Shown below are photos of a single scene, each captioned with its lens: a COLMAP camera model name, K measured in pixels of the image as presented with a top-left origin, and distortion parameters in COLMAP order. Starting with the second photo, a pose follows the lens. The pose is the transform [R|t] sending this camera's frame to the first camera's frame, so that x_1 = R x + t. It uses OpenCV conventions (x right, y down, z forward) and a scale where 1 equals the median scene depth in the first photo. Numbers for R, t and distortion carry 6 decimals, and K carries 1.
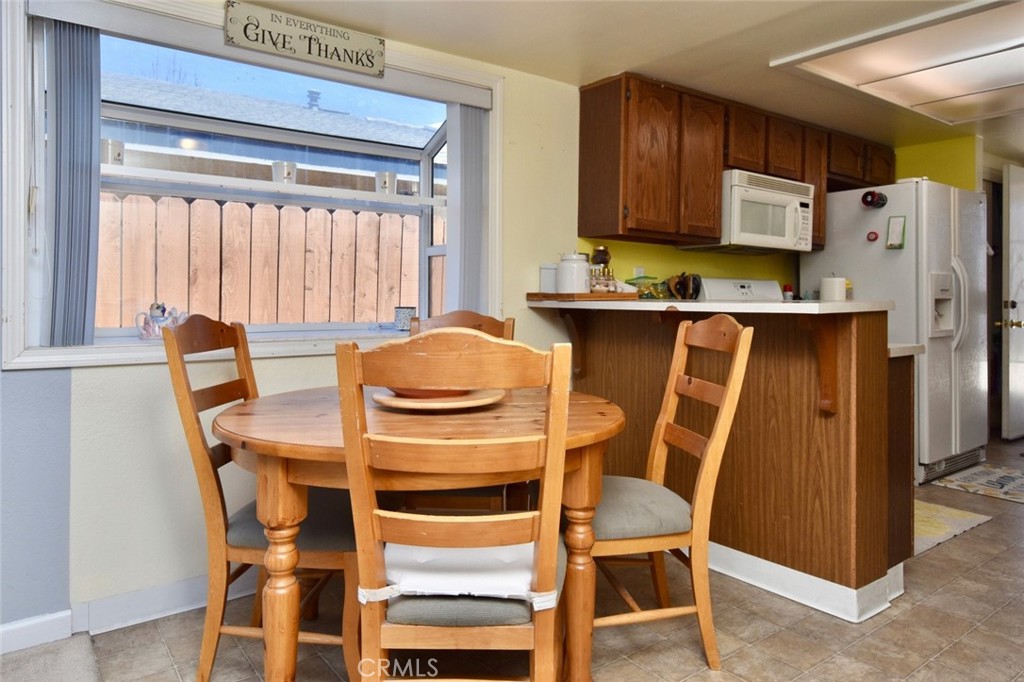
lens RADIAL K [[620.2, 0, 509.0], [0, 620.2, 306.2], [0, 0, 1]] dist [0.000956, -0.000490]
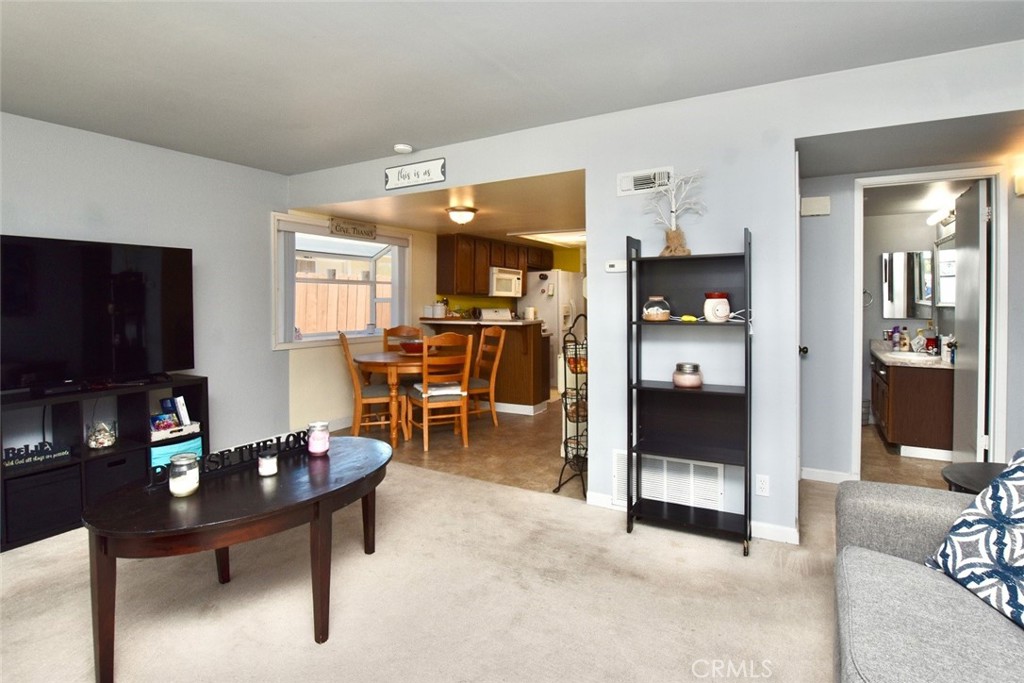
lens RADIAL K [[523.2, 0, 513.5], [0, 523.2, 319.1], [0, 0, 1]] dist [-0.000122, -0.000007]
pose [[0.909513, -0.018707, 0.415255, -0.471188], [0.010521, 0.999703, 0.021992, -0.053072], [-0.415543, -0.015633, 0.909439, -1.018847]]
